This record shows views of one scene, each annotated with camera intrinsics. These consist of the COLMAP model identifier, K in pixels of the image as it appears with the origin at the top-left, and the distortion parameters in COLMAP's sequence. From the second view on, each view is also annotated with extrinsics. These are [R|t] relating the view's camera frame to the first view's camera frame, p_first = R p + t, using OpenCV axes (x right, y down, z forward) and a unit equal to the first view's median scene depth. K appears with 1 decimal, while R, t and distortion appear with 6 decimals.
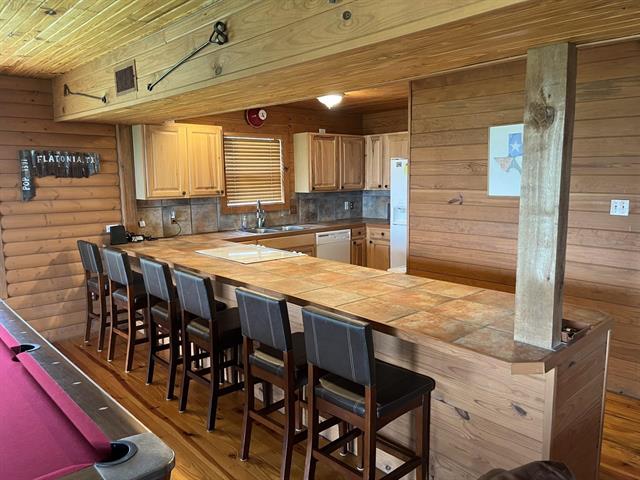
lens RADIAL K [[483.3, 0, 320.0], [0, 483.3, 240.0], [0, 0, 1]] dist [0.184828, -0.241647]
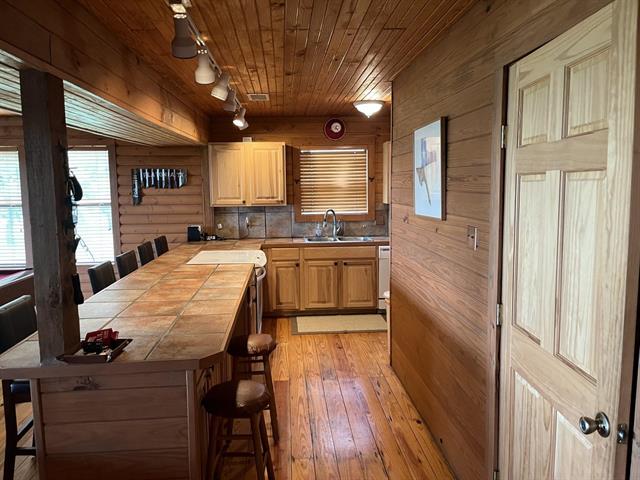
lens RADIAL K [[483.3, 0, 320.0], [0, 483.3, 240.0], [0, 0, 1]] dist [0.184828, -0.241647]
pose [[0.783022, 0.071573, -0.617862, 0.555205], [-0.080193, 0.996683, 0.013827, -0.034262], [0.616802, 0.038721, 0.786165, 0.198515]]
